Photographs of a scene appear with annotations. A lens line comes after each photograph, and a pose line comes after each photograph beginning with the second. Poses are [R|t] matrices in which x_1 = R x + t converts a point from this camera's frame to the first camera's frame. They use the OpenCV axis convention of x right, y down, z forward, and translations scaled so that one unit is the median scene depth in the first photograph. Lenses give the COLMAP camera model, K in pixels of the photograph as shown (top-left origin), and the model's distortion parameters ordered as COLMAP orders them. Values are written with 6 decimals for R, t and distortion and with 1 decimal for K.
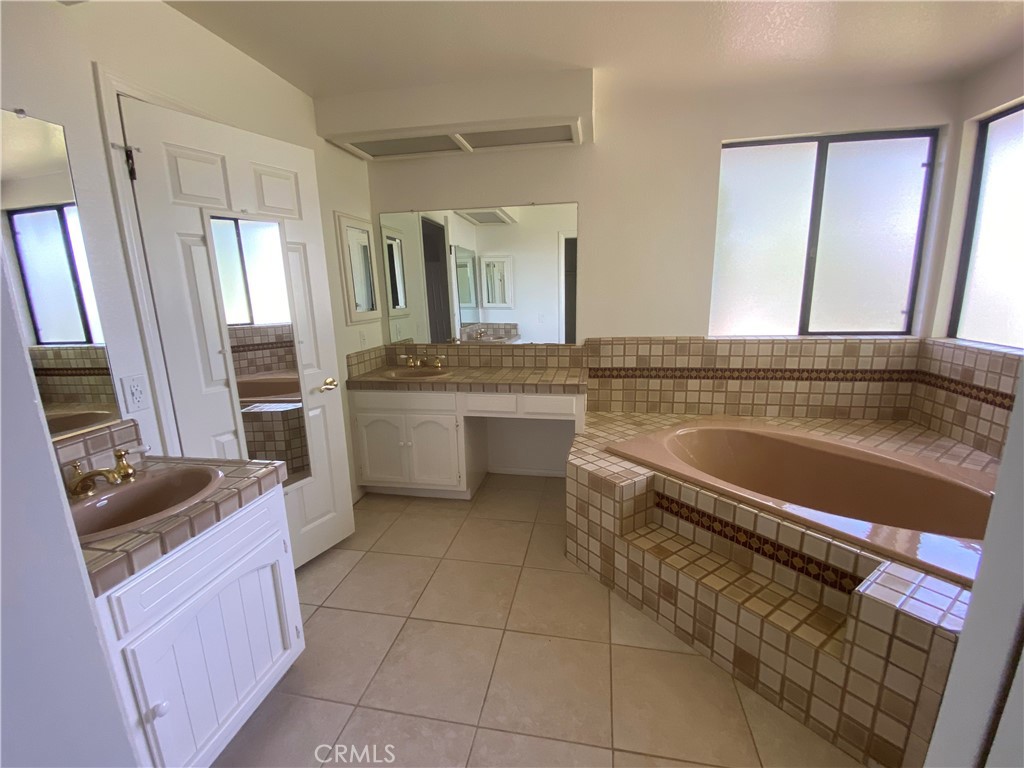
lens RADIAL K [[439.7, 0, 505.9], [0, 439.7, 382.4], [0, 0, 1]] dist [0.002159, -0.013113]
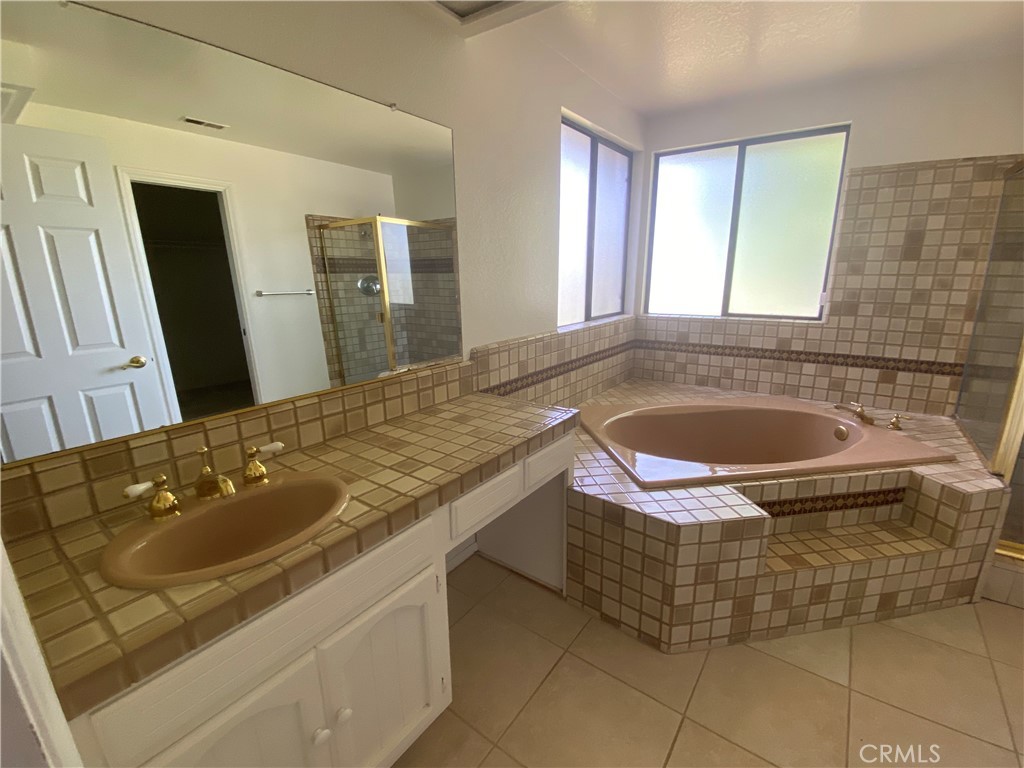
lens RADIAL K [[439.7, 0, 505.9], [0, 439.7, 382.4], [0, 0, 1]] dist [0.002159, -0.013113]
pose [[0.429063, -0.194737, 0.882033, -0.483159], [0.186585, 0.974532, 0.124396, -0.153580], [-0.883794, 0.111200, 0.454471, 0.818602]]
